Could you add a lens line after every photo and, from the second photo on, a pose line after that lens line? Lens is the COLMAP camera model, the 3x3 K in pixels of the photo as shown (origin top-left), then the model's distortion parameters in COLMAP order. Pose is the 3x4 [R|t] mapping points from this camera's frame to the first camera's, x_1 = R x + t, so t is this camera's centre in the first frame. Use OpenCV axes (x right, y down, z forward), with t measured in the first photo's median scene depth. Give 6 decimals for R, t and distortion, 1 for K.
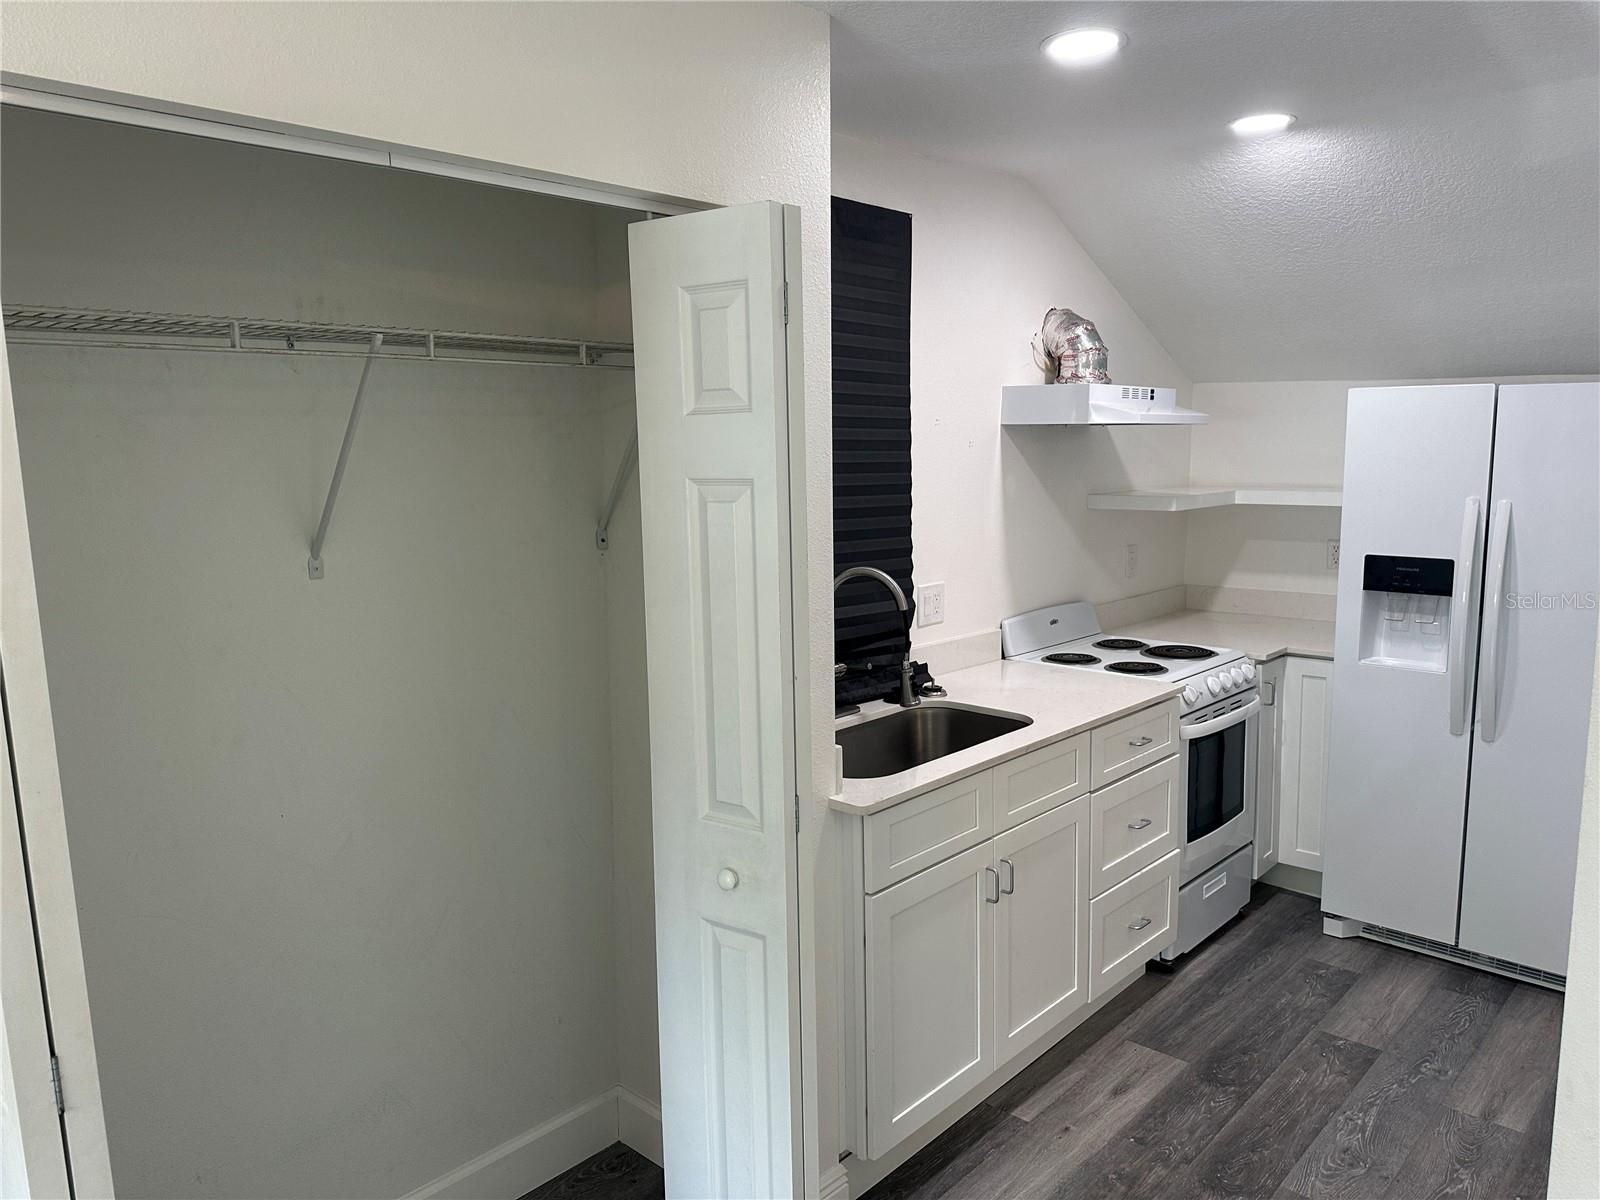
lens RADIAL K [[1174.6, 0, 757.3], [0, 1174.6, 607.6], [0, 0, 1]] dist [0.034807, -0.059685]
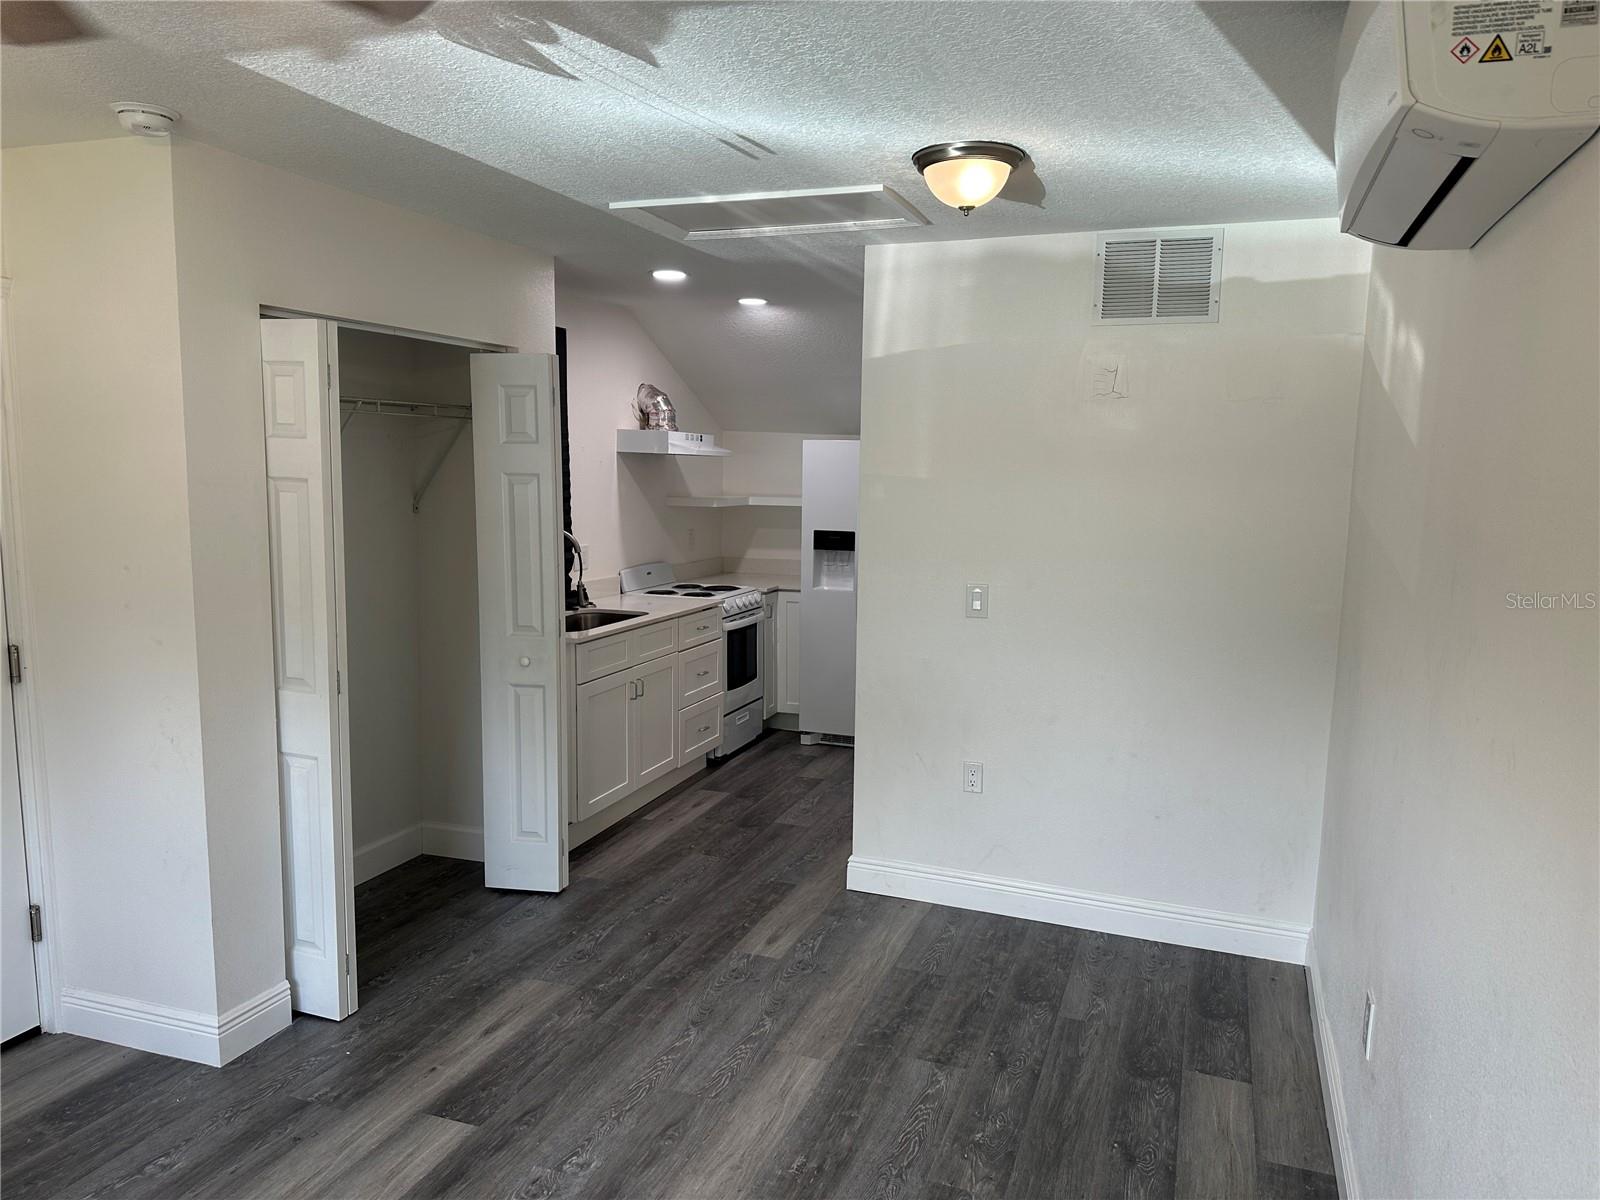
lens RADIAL K [[1174.6, 0, 804.5], [0, 1174.6, 601.2], [0, 0, 1]] dist [0.034807, -0.059685]
pose [[0.913819, -0.017701, 0.405735, -0.246399], [0.028688, 0.999368, -0.021012, 0.104907], [-0.405107, 0.030841, 0.913749, -0.670991]]
